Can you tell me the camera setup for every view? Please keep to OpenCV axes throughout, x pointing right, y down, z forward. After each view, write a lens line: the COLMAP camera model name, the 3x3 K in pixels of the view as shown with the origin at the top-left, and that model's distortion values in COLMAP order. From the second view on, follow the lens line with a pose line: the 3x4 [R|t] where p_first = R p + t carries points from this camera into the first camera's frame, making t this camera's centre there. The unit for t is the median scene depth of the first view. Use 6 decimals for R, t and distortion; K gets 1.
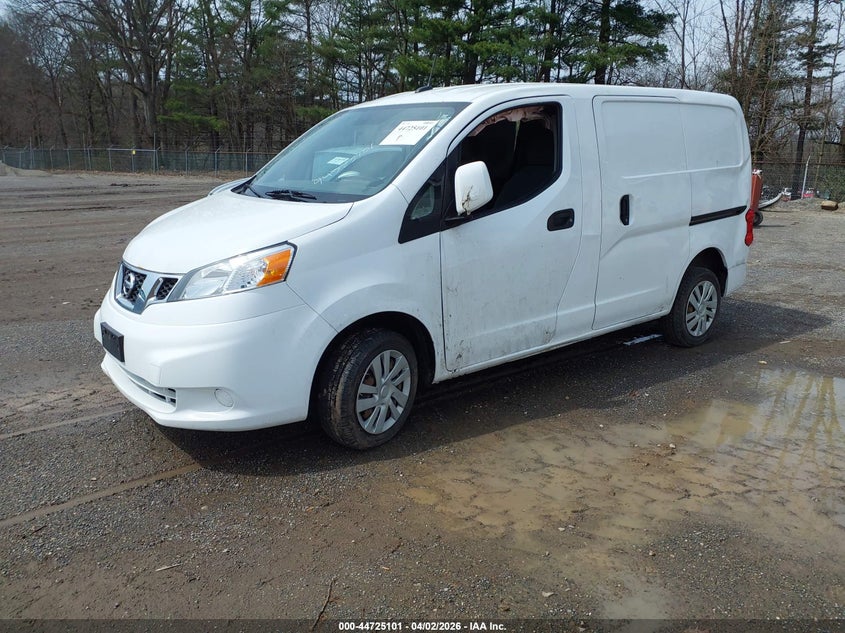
lens RADIAL K [[662.6, 0, 417.5], [0, 662.6, 311.2], [0, 0, 1]] dist [0.003760, -0.047284]
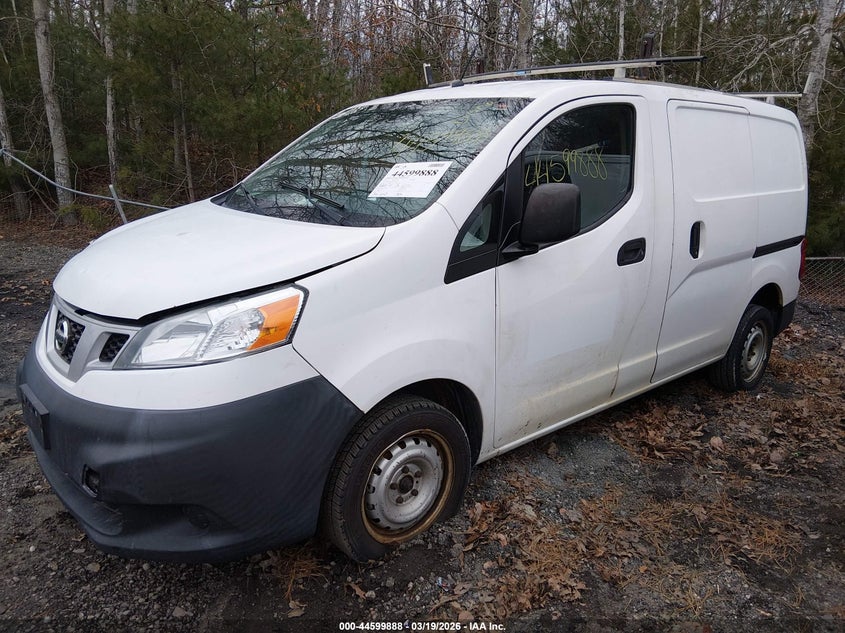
lens RADIAL K [[637.8, 0, 422.4], [0, 637.8, 316.7], [0, 0, 1]] dist [-0.002798, -0.005659]
pose [[0.998234, 0.016649, 0.057029, -0.083627], [-0.016521, 0.999860, -0.002723, -0.059092], [-0.057066, 0.001776, 0.998369, 0.274675]]
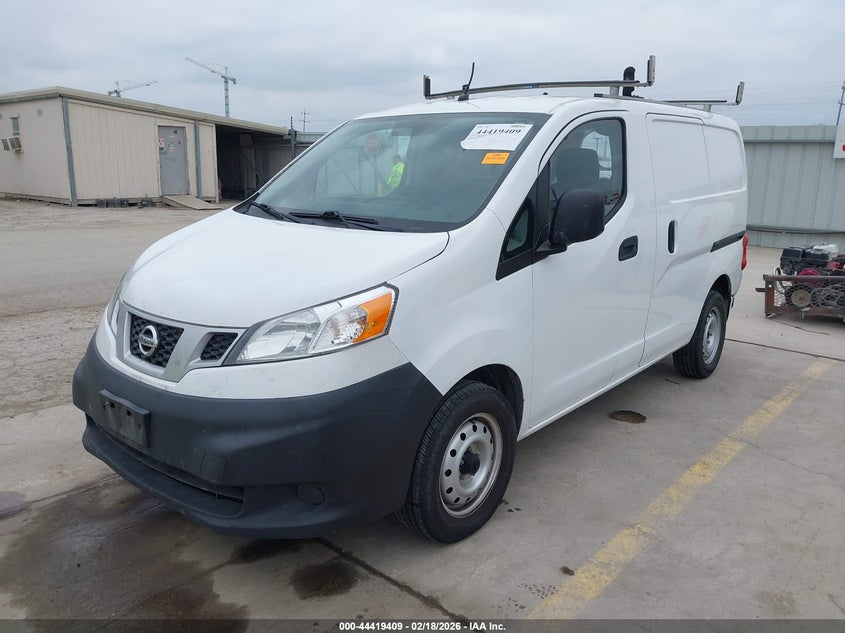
lens RADIAL K [[662.6, 0, 421.4], [0, 662.6, 311.5], [0, 0, 1]] dist [0.003760, -0.047284]
pose [[0.981591, -0.018781, 0.190071, -0.250971], [0.023099, 0.999522, -0.020527, -0.045310], [-0.189595, 0.024540, 0.981556, 0.194487]]
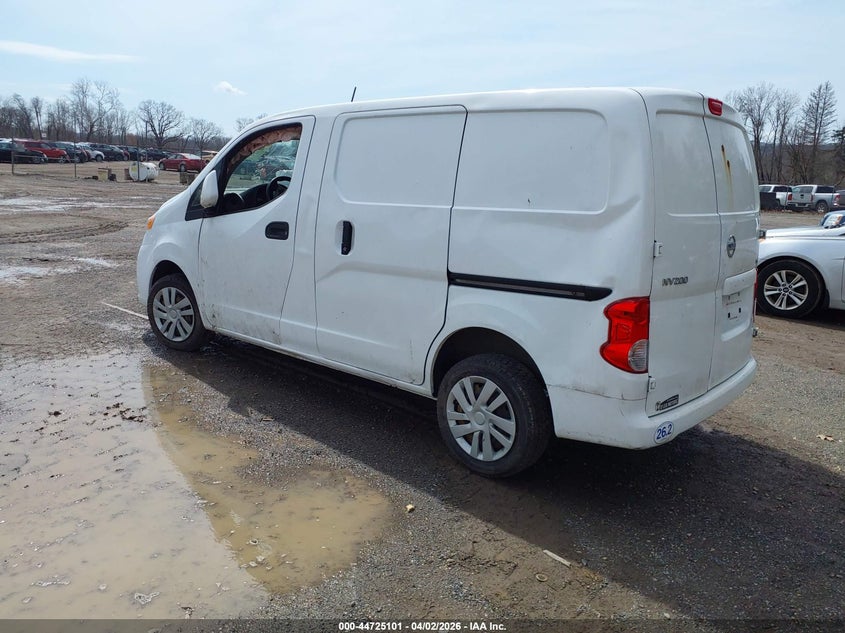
lens RADIAL K [[662.6, 0, 428.6], [0, 662.6, 315.8], [0, 0, 1]] dist [0.003760, -0.047284]
pose [[0.204690, 0.217145, -0.954437, 1.460671], [-0.287042, 0.945530, 0.153559, -0.267554], [0.935793, 0.242532, 0.255870, 1.084842]]
